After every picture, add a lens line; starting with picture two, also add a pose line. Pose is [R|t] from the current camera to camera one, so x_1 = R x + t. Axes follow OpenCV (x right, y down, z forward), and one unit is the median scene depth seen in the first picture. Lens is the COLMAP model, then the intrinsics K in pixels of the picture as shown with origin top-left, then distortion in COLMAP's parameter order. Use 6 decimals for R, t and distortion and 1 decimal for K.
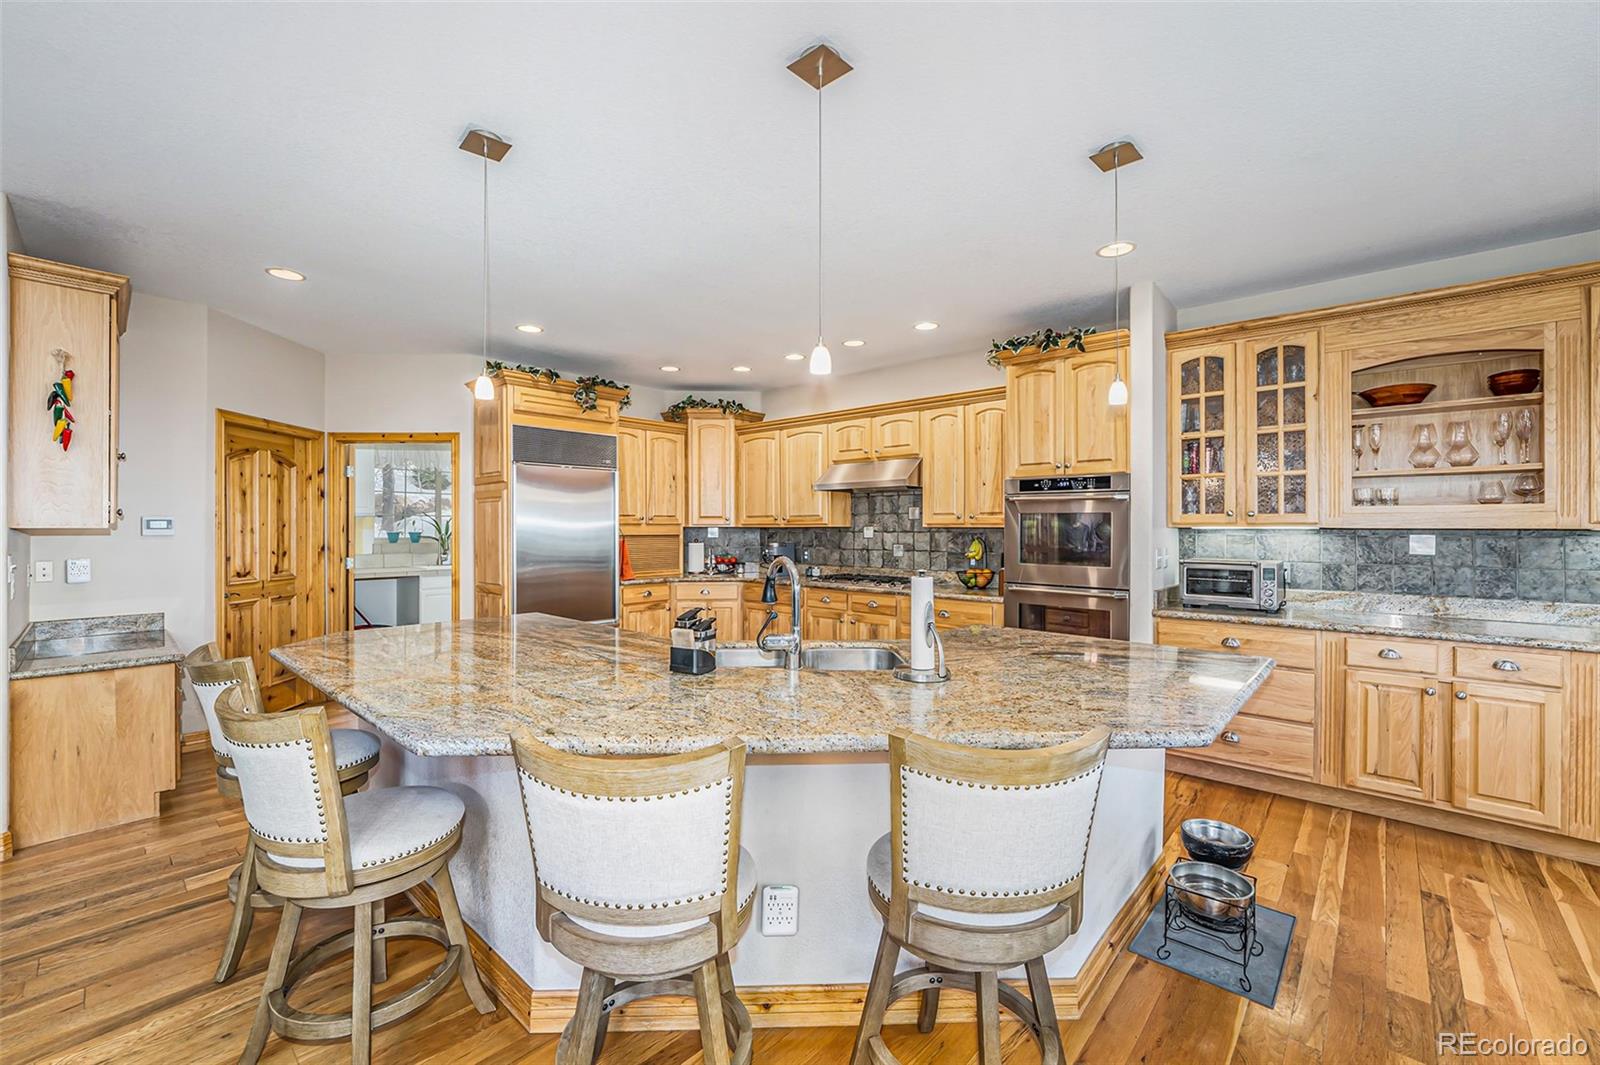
lens RADIAL K [[667.2, 0, 799.0], [0, 667.2, 521.1], [0, 0, 1]] dist [0.000444, -0.003752]
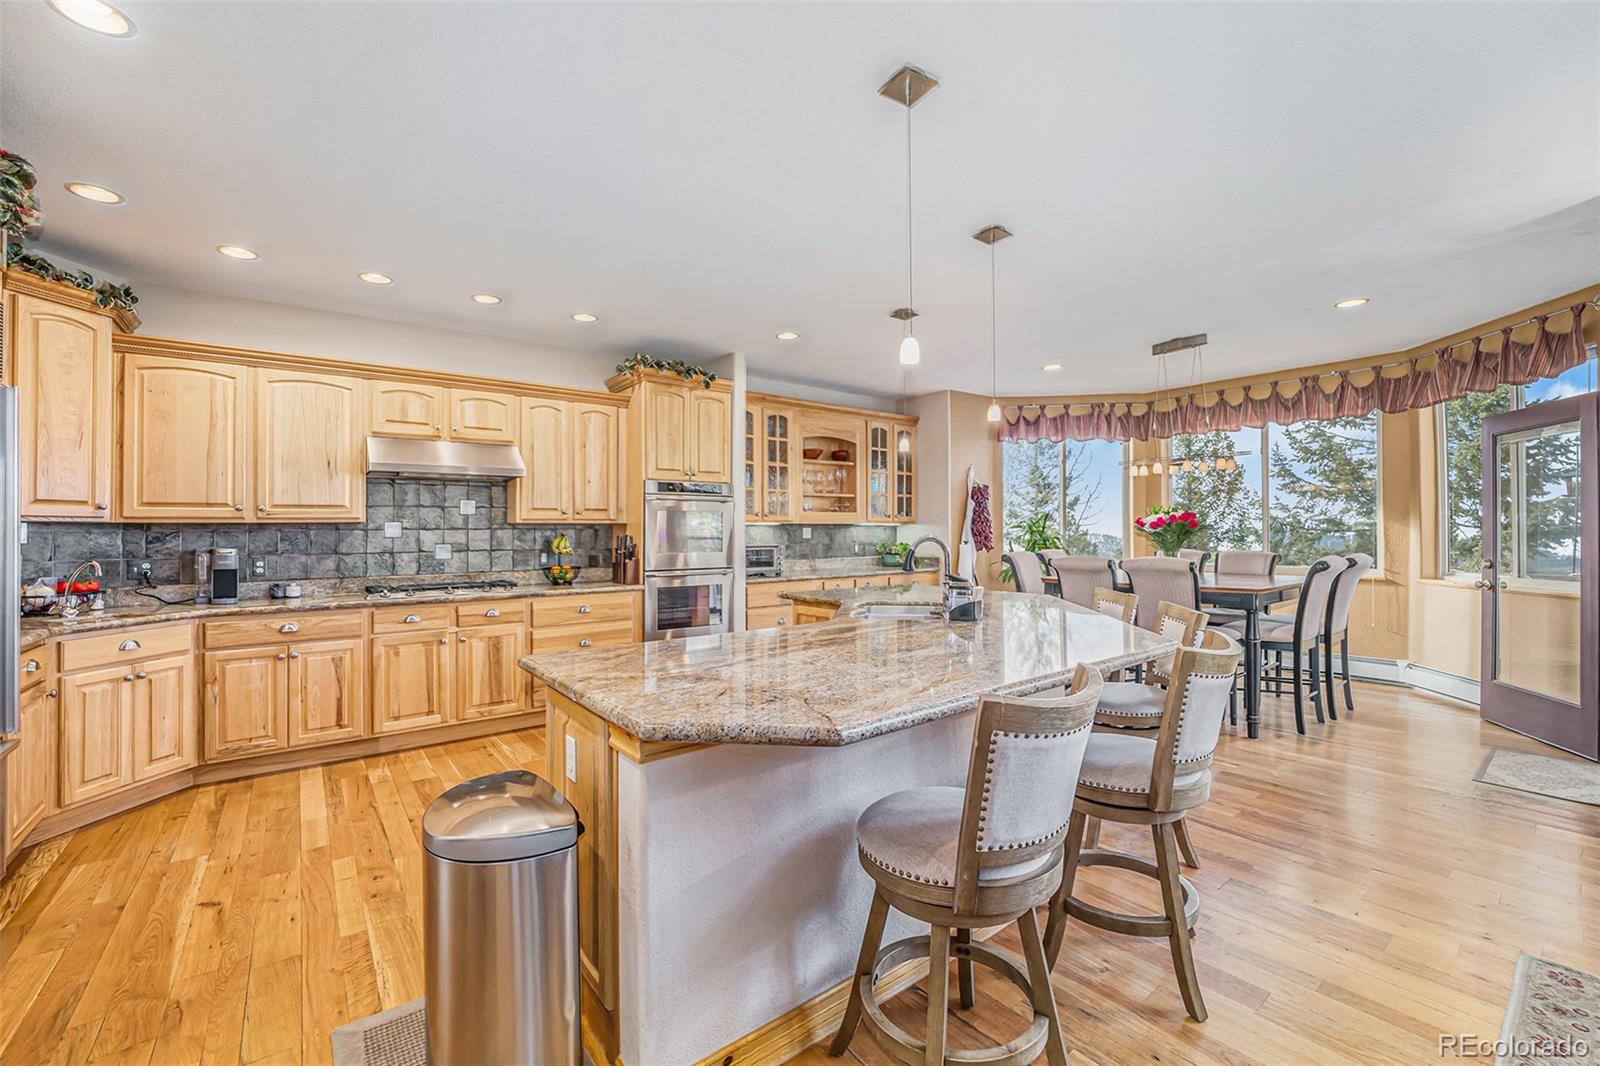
lens RADIAL K [[667.2, 0, 799.0], [0, 667.2, 521.6], [0, 0, 1]] dist [0.000444, -0.003752]
pose [[0.175676, 0.012075, 0.984374, -0.656824], [-0.001213, 0.999927, -0.012049, 0.018041], [-0.984447, 0.000922, 0.175678, 0.467685]]
